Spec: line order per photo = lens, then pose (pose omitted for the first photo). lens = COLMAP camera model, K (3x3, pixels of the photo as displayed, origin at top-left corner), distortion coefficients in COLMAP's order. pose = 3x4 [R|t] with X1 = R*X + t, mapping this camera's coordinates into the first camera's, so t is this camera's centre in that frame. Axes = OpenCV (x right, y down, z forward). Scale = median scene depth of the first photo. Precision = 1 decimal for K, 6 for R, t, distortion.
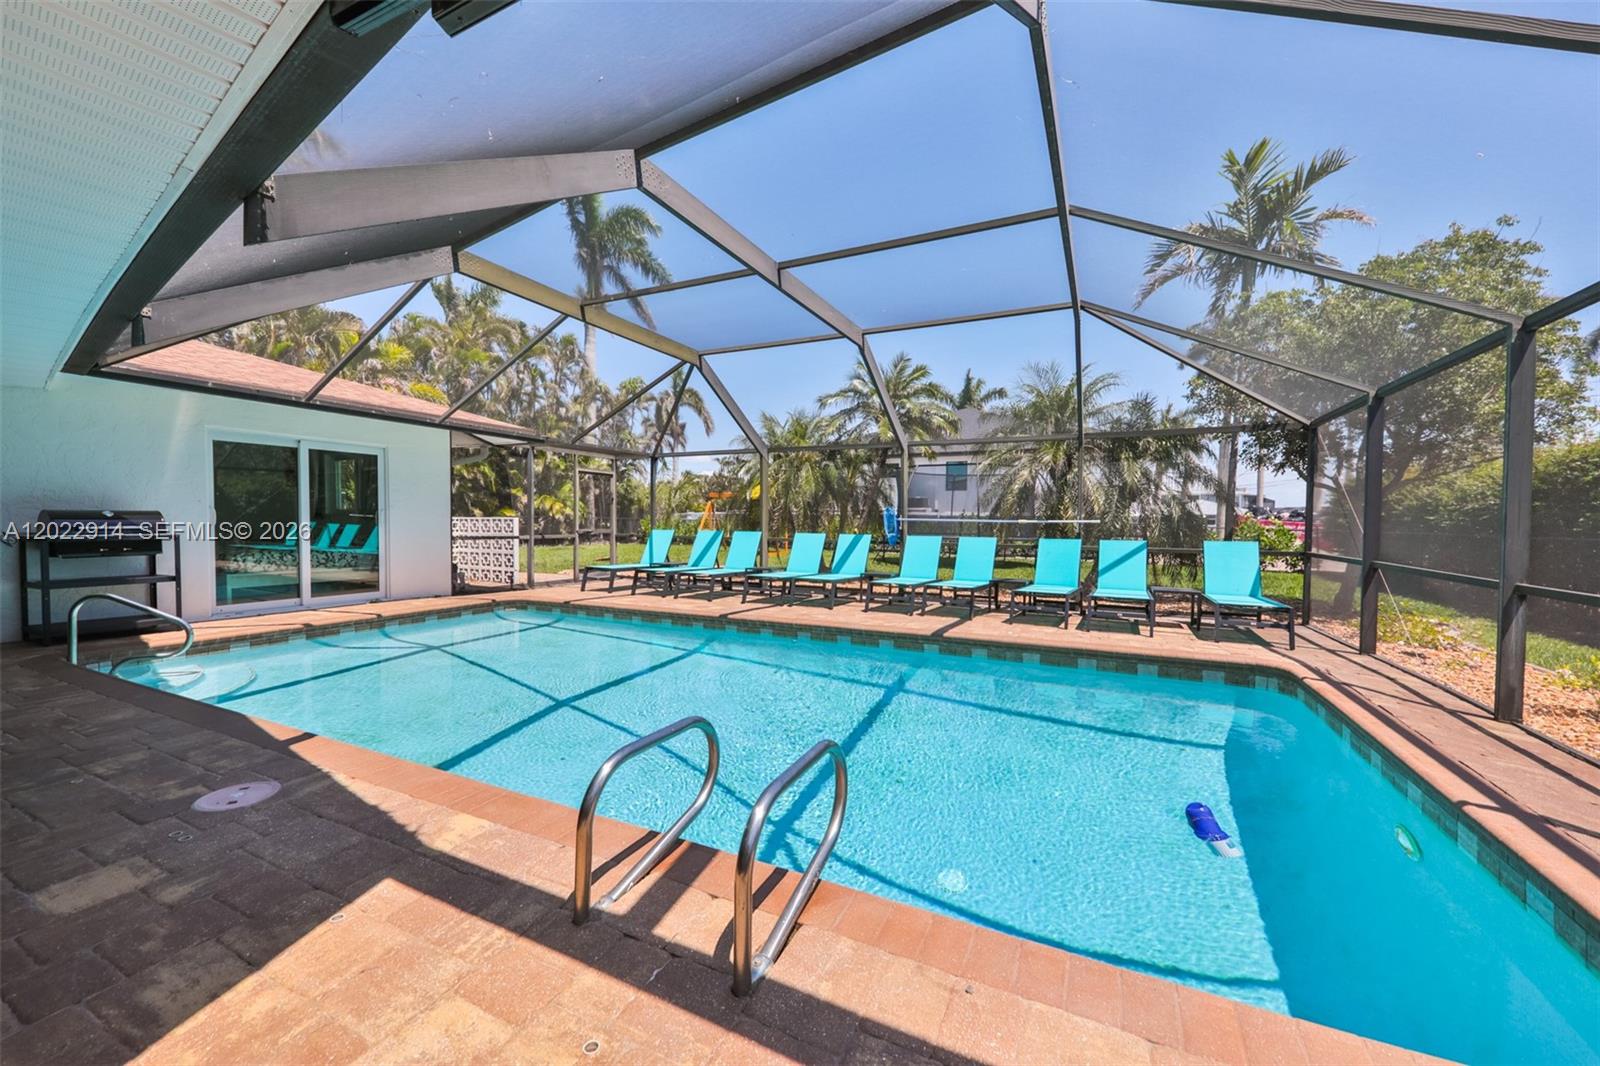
lens RADIAL K [[614.1, 0, 797.9], [0, 614.1, 549.4], [0, 0, 1]] dist [0.013850, 0.000001]
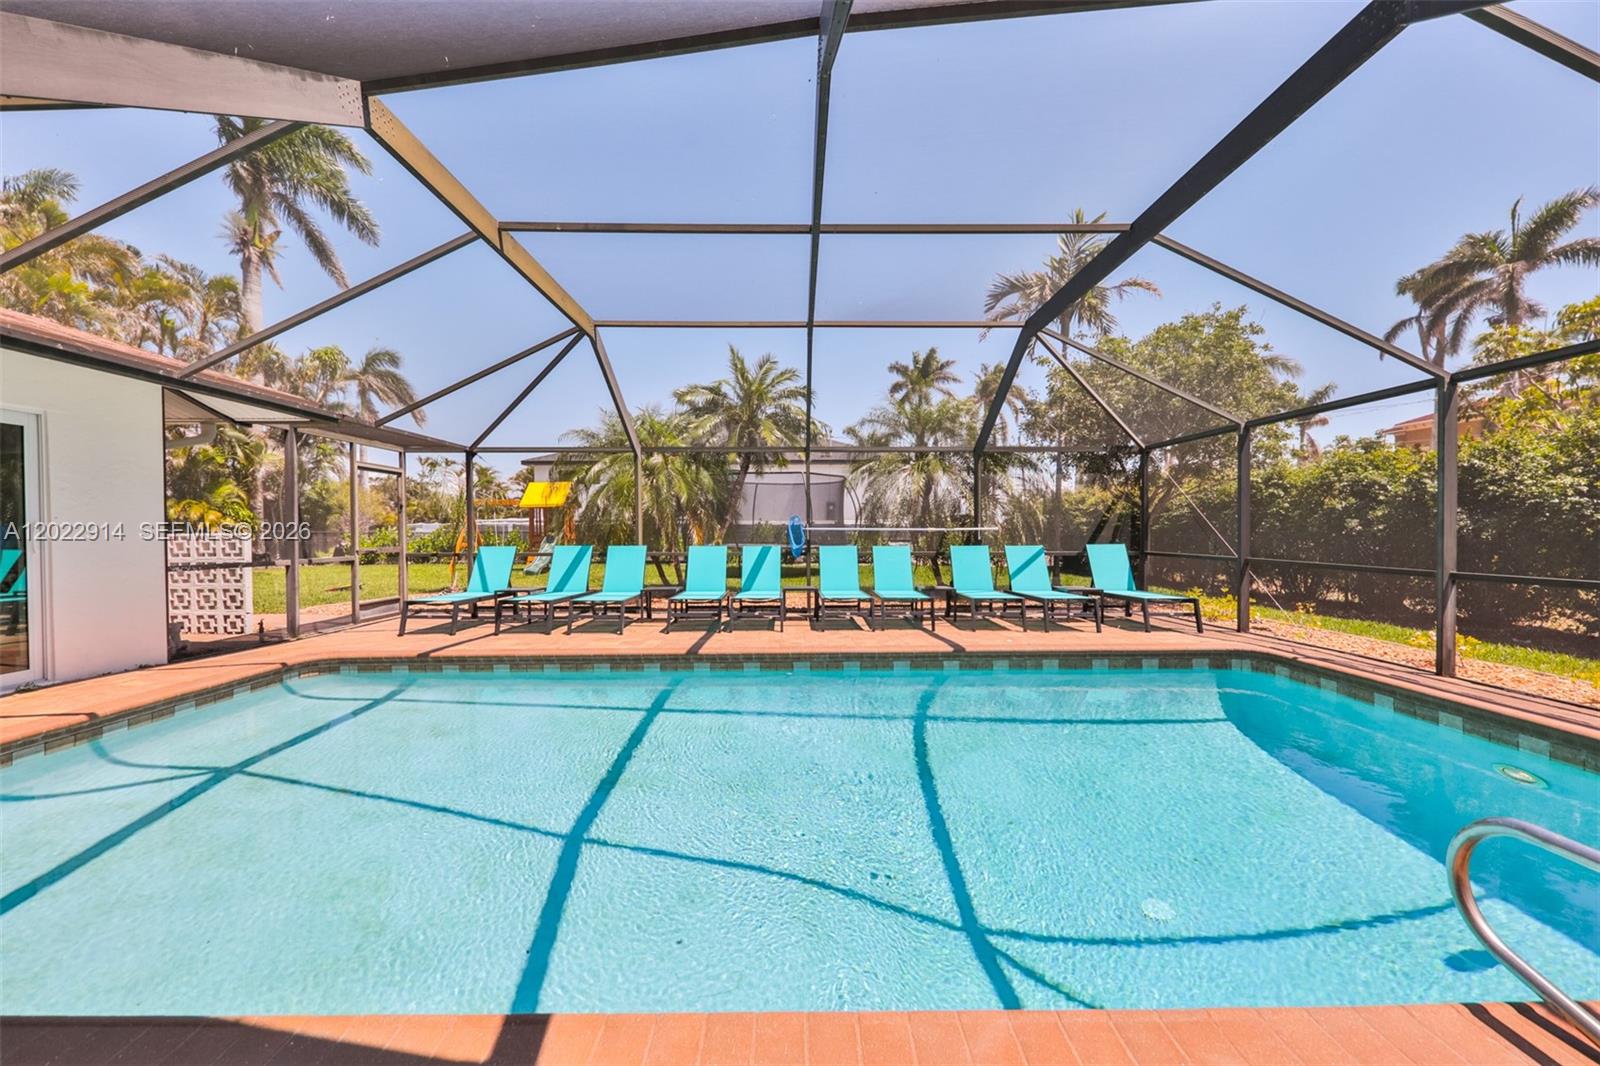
lens RADIAL K [[621.4, 0, 799.0], [0, 621.4, 535.2], [0, 0, 1]] dist [0.023927, -0.010428]
pose [[0.893586, -0.016296, 0.448596, -0.229635], [0.033648, 0.998961, -0.030735, -0.008592], [-0.447629, 0.042559, 0.893206, 0.136205]]
